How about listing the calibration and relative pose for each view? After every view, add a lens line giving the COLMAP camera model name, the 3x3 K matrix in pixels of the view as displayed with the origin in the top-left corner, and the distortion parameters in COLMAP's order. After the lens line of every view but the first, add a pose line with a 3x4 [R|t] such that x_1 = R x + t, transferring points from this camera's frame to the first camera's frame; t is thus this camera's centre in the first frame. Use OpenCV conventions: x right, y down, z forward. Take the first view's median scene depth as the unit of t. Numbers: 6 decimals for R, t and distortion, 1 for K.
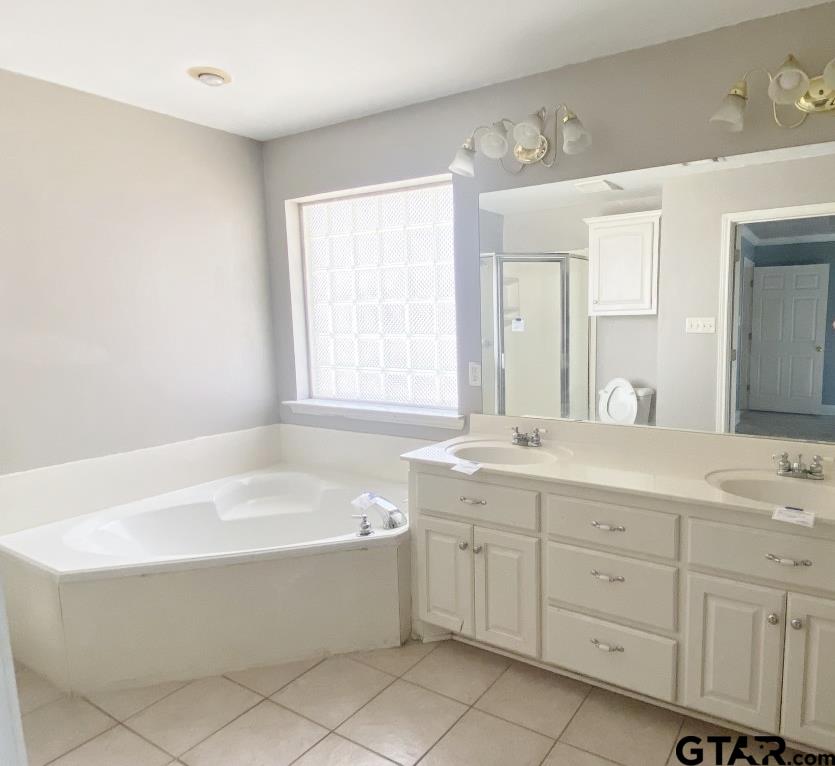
lens RADIAL K [[620.7, 0, 417.5], [0, 620.7, 383.0], [0, 0, 1]] dist [0.044021, -0.001900]
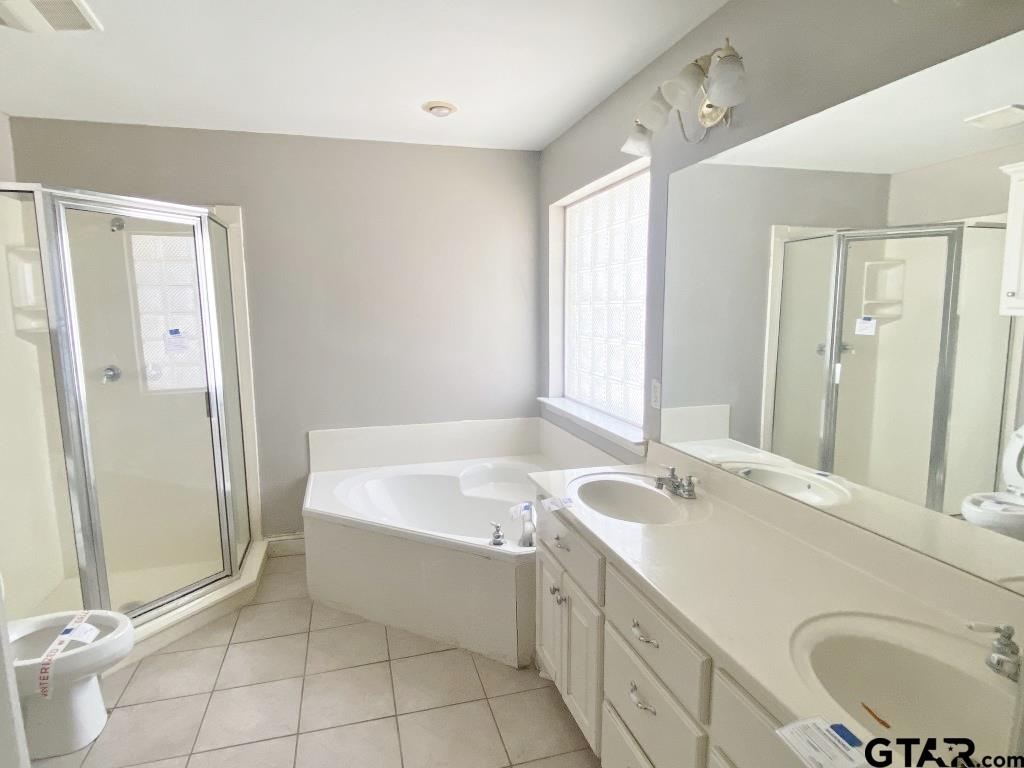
lens RADIAL K [[553.2, 0, 480.0], [0, 553.2, 381.9], [0, 0, 1]] dist [0.122159, -0.080797]
pose [[0.743271, 0.091766, -0.662667, 0.408806], [-0.060877, 0.995715, 0.069604, -0.068962], [0.666215, -0.011394, 0.745673, 0.267489]]
